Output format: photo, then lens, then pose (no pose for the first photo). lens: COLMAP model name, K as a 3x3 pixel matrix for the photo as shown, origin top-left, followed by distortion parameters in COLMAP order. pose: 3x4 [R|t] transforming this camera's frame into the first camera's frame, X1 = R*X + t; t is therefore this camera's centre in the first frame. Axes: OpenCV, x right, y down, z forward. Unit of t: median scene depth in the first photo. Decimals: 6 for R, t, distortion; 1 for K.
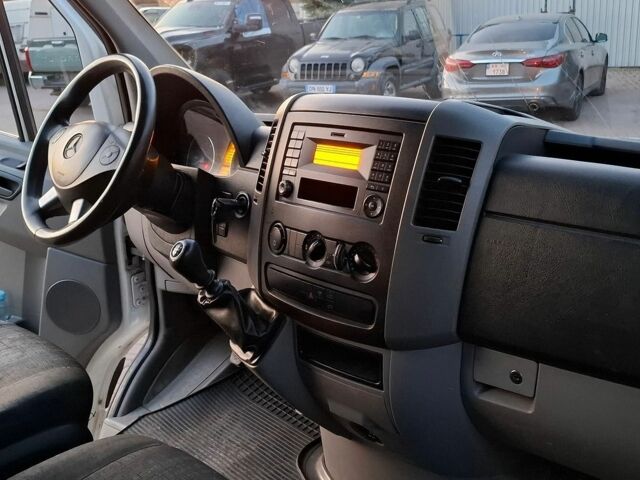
lens RADIAL K [[678.4, 0, 320.0], [0, 678.4, 240.0], [0, 0, 1]] dist [0.129733, -0.231277]
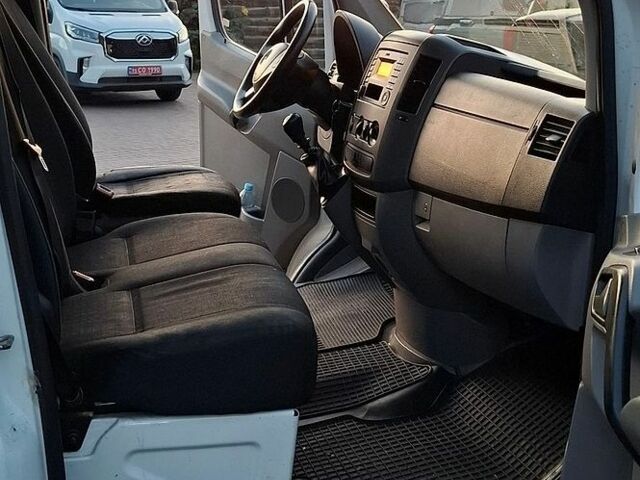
lens RADIAL K [[894.7, 0, 320.0], [0, 894.7, 240.0], [0, 0, 1]] dist [0.178278, -0.480447]
pose [[0.851383, 0.181250, -0.492234, 0.878562], [-0.208199, 0.978086, 0.000043, 0.256974], [0.481455, 0.102447, 0.870463, -0.715792]]
